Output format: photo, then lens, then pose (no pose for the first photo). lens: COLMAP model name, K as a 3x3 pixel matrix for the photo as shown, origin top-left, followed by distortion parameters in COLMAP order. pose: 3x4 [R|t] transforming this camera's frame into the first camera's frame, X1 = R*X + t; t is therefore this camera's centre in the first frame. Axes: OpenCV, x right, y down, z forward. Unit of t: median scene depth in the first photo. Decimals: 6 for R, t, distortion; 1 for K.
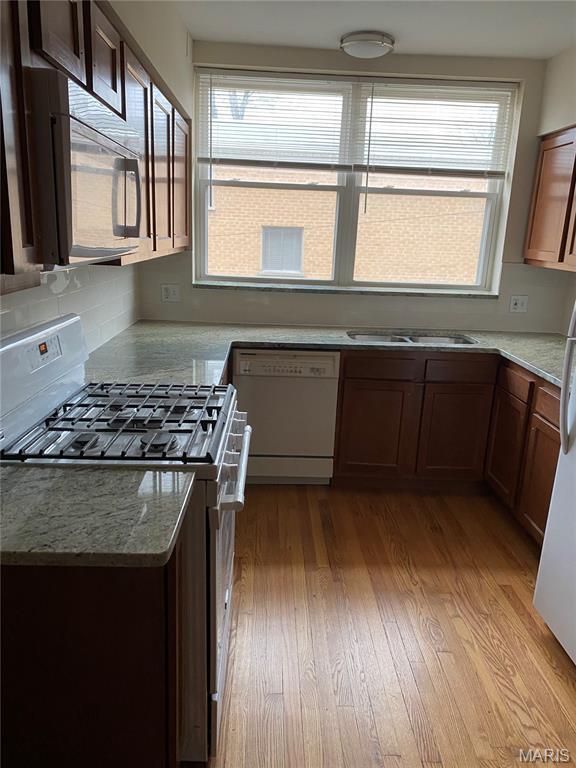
lens RADIAL K [[609.9, 0, 287.0], [0, 609.9, 395.6], [0, 0, 1]] dist [0.013311, -0.011315]
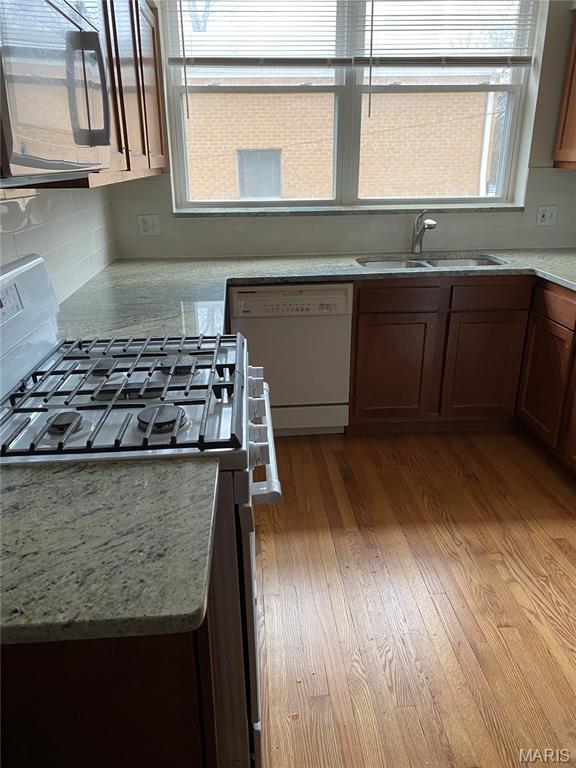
lens RADIAL K [[609.9, 0, 287.0], [0, 609.9, 395.6], [0, 0, 1]] dist [0.013311, -0.011315]
pose [[0.997723, -0.063533, 0.022655, -0.036246], [0.060707, 0.992193, 0.108942, -0.013402], [-0.029399, -0.107319, 0.993790, 0.126474]]
